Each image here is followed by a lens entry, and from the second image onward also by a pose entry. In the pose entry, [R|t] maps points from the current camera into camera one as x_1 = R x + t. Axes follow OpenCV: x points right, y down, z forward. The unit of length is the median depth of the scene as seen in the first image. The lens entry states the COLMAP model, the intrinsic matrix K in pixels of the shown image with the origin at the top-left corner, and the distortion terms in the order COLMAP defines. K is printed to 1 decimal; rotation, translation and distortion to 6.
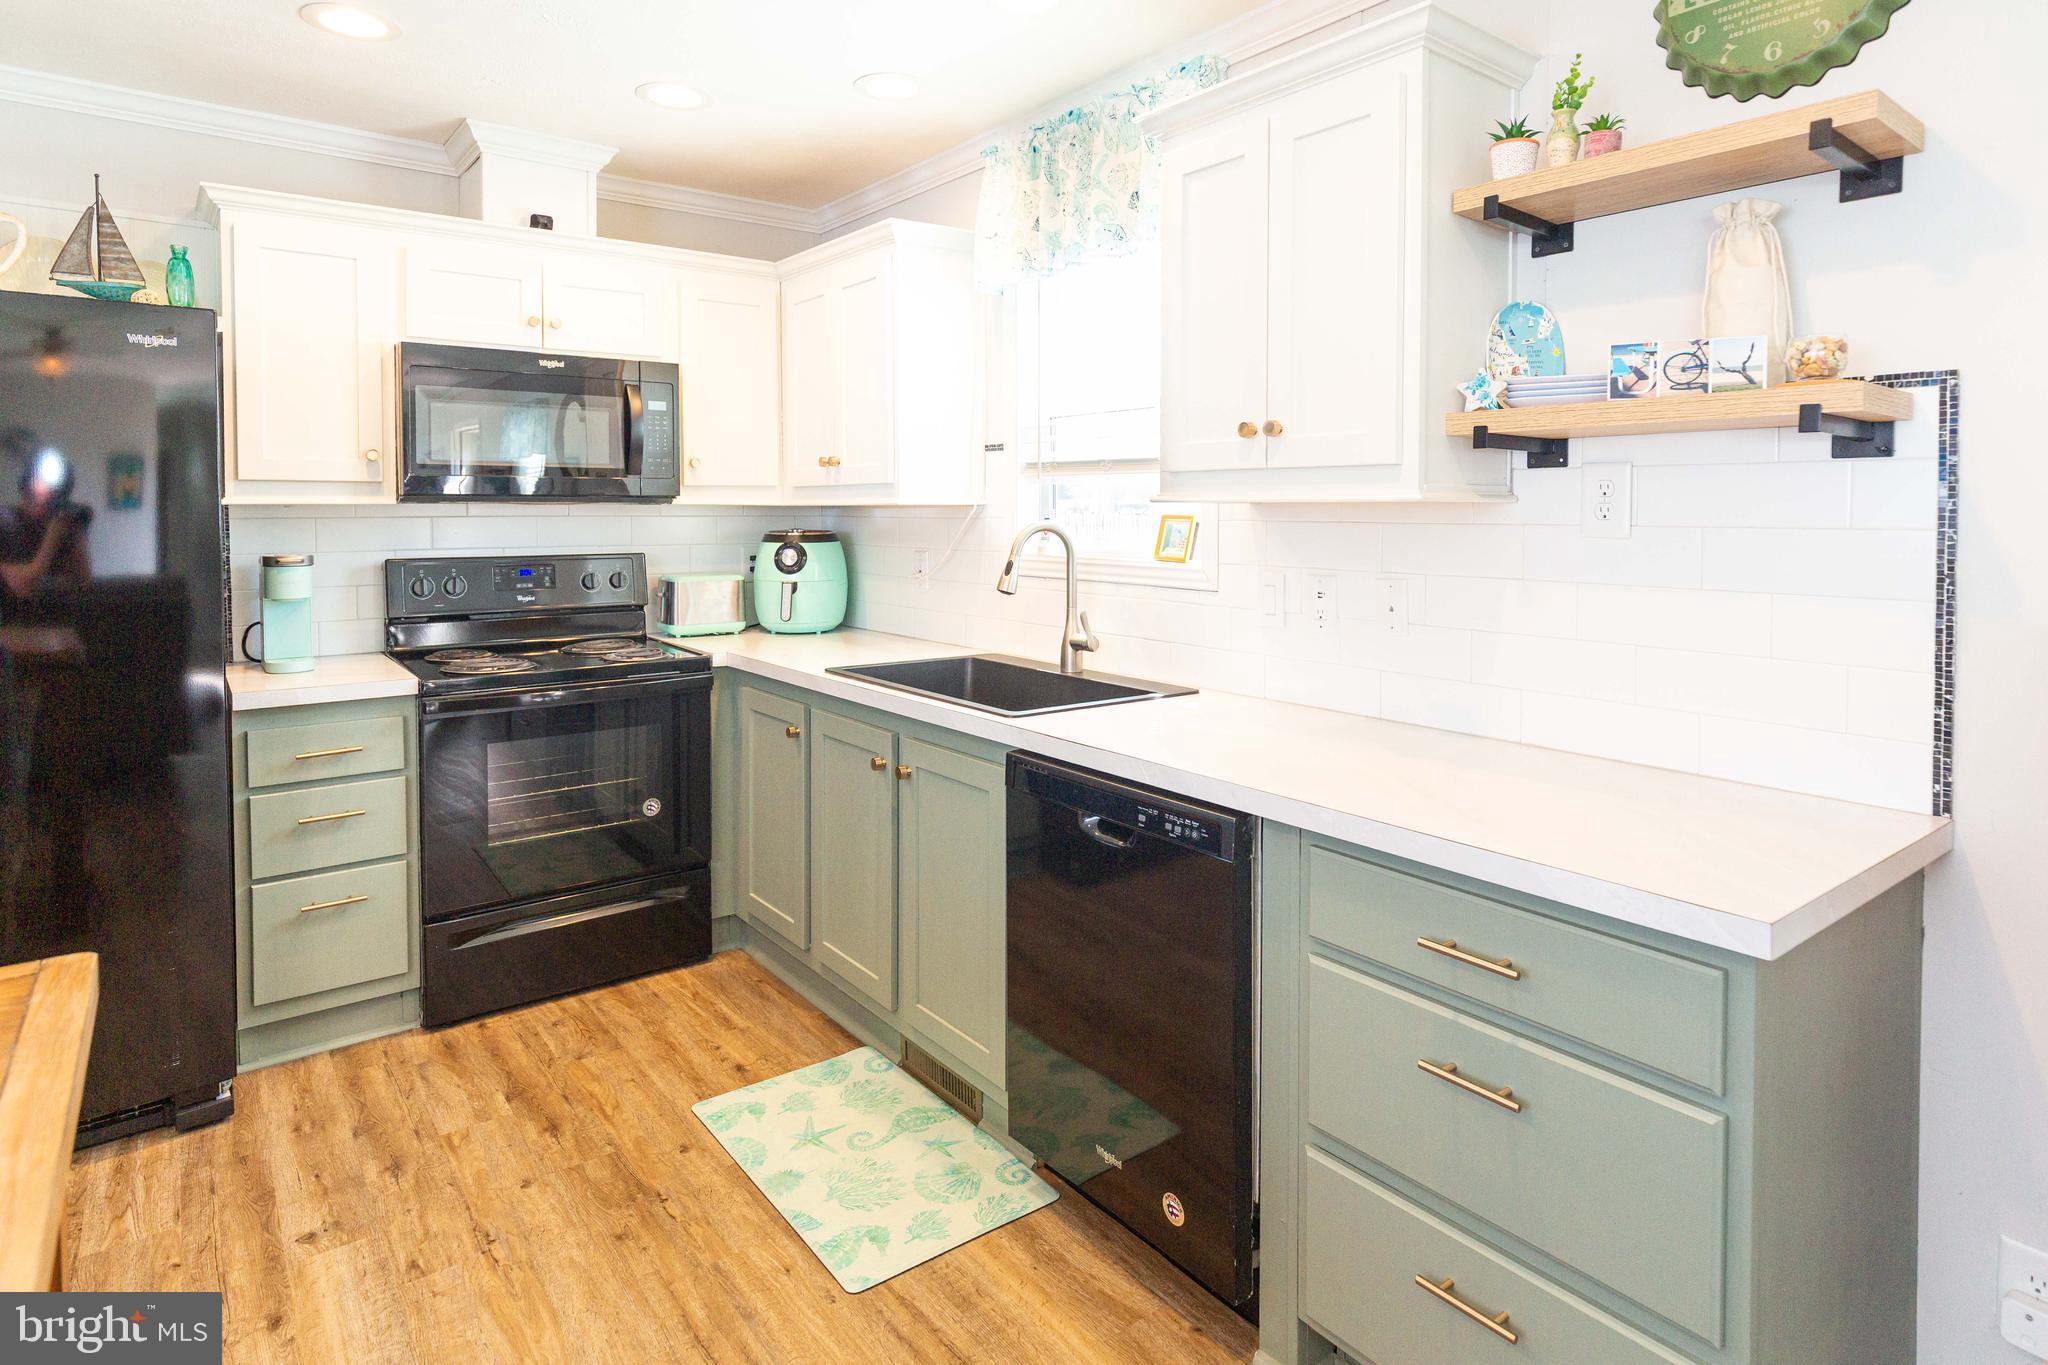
lens RADIAL K [[1121.1, 0, 1024.5], [0, 1121.1, 534.7], [0, 0, 1]] dist [-0.000526, 0.003476]
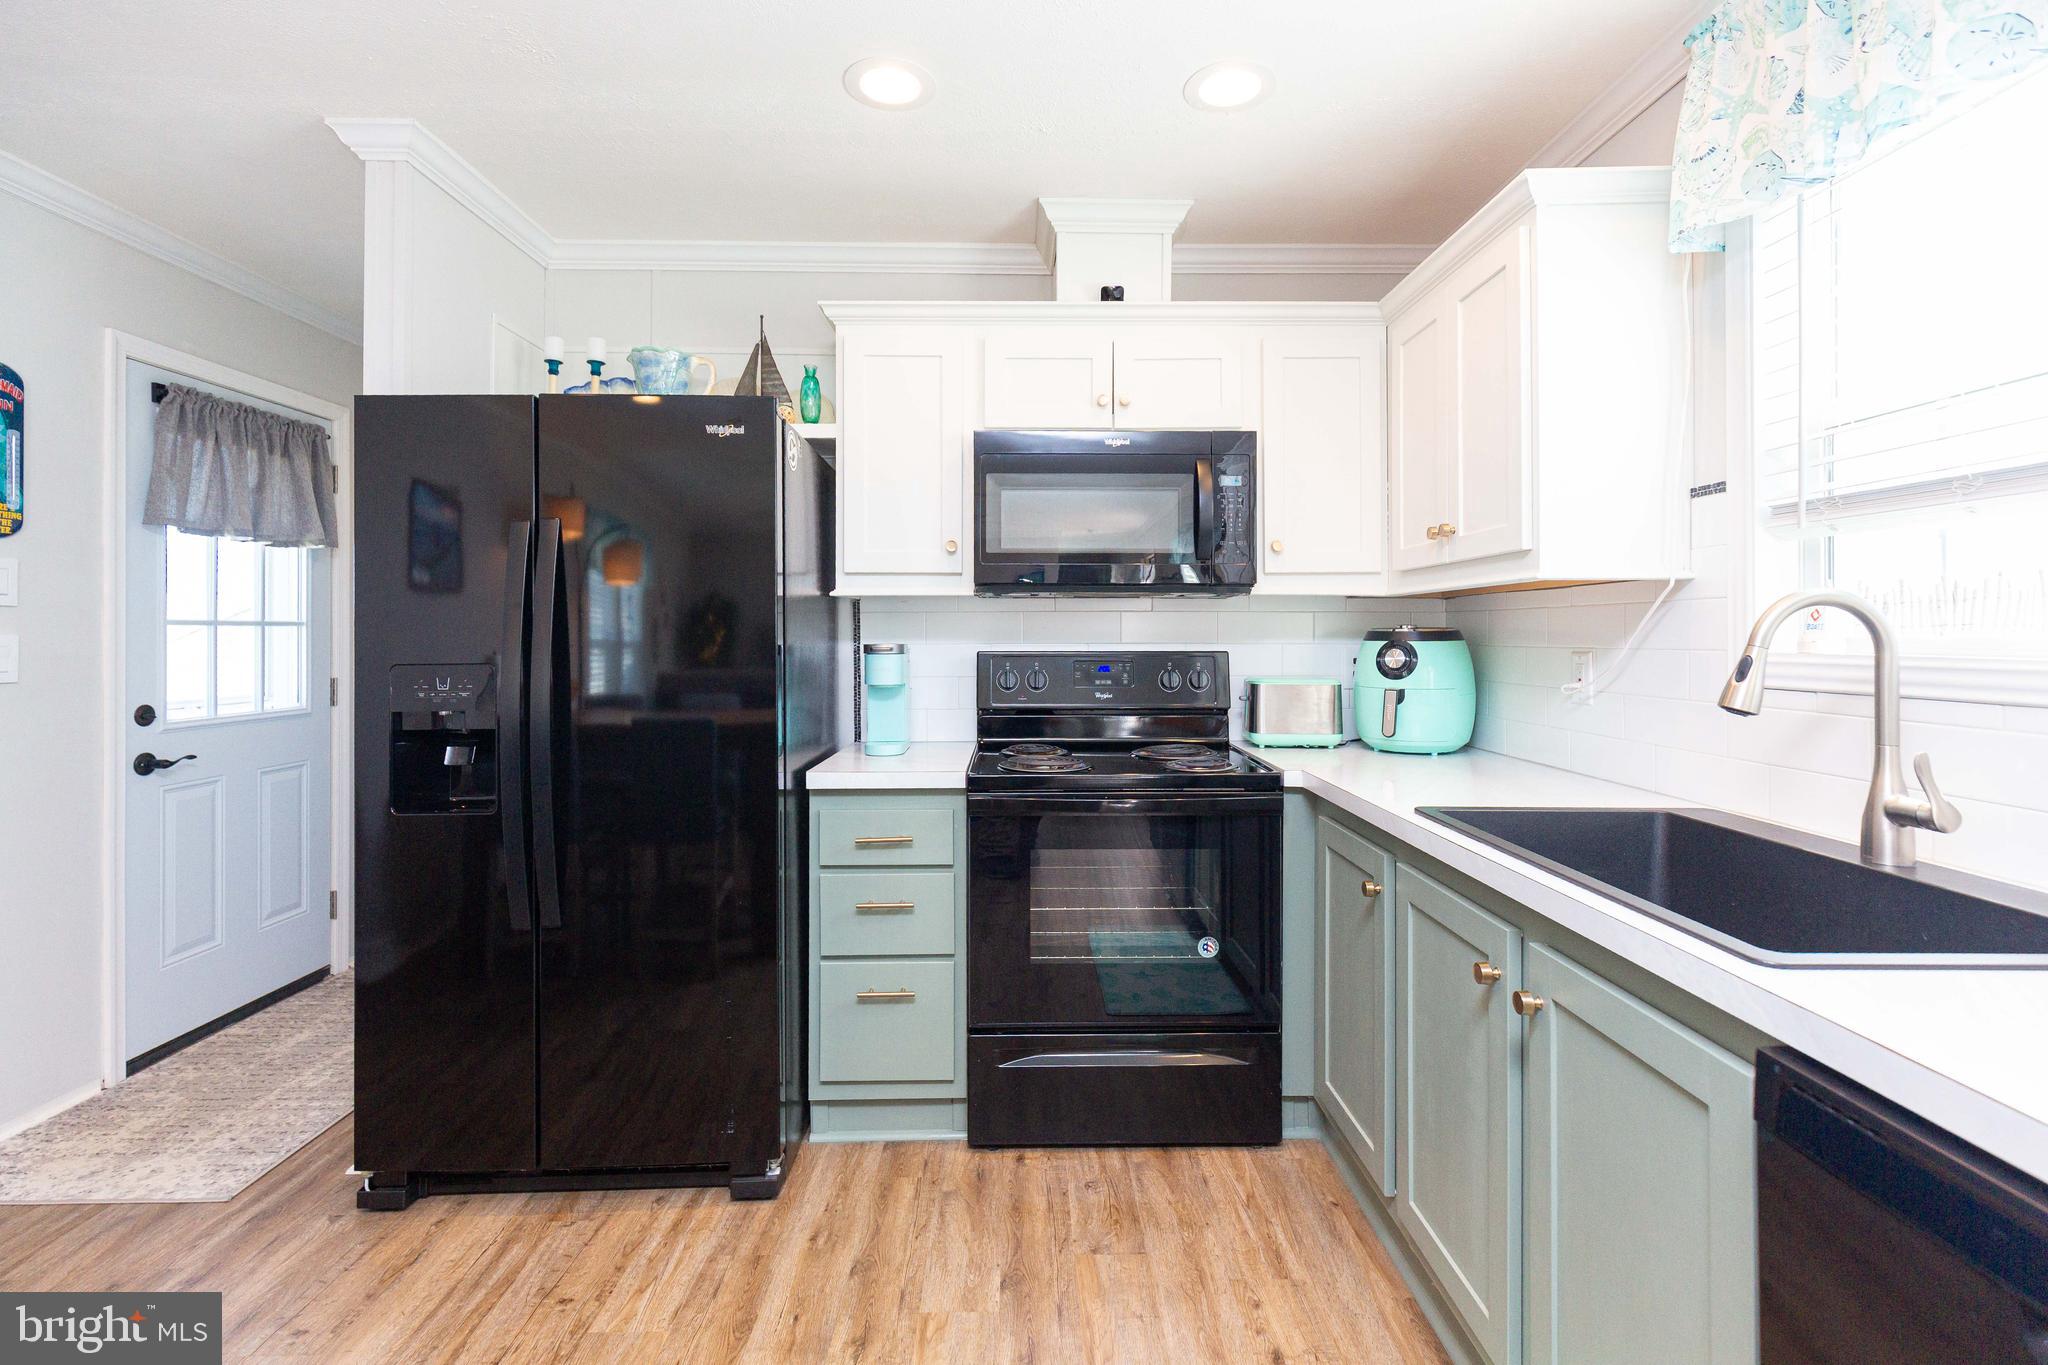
lens RADIAL K [[947.9, 0, 1031.8], [0, 947.9, 631.0], [0, 0, 1]] dist [0.006106, -0.001910]
pose [[0.805984, -0.000739, -0.591937, -0.021235], [-0.015912, 0.999611, -0.022914, 0.028747], [0.591724, 0.027888, 0.805658, 0.414431]]
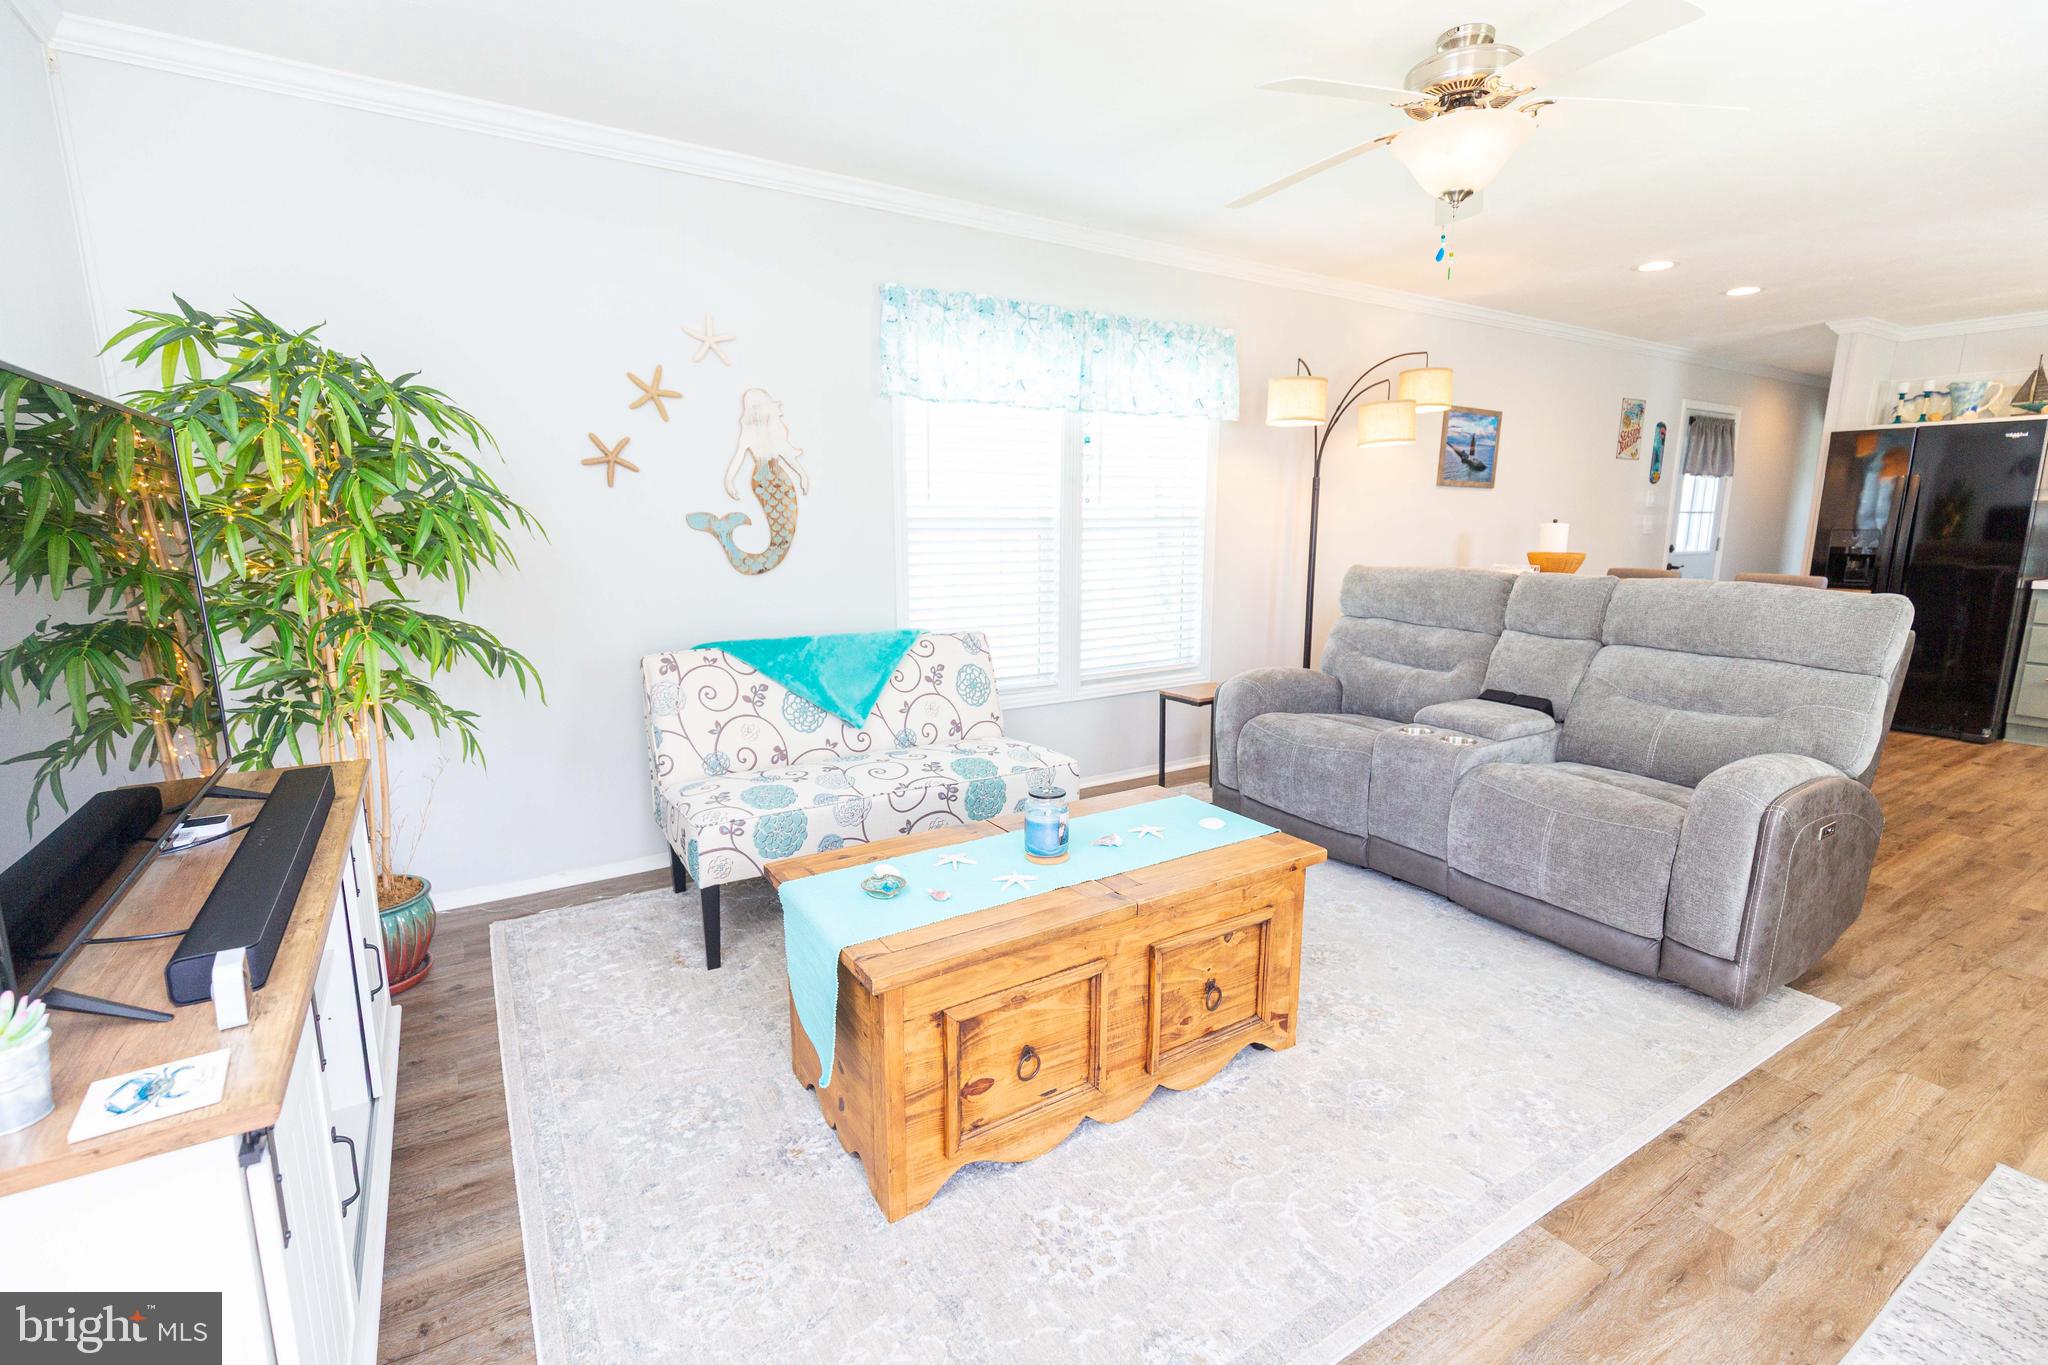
lens RADIAL K [[947.9, 0, 982.4], [0, 947.9, 691.1], [0, 0, 1]] dist [0.006106, -0.001910]
pose [[-0.092959, 0.190352, -0.977305, 1.470296], [-0.031249, 0.980514, 0.193950, 0.043277], [0.995179, 0.048569, -0.085200, -0.990312]]
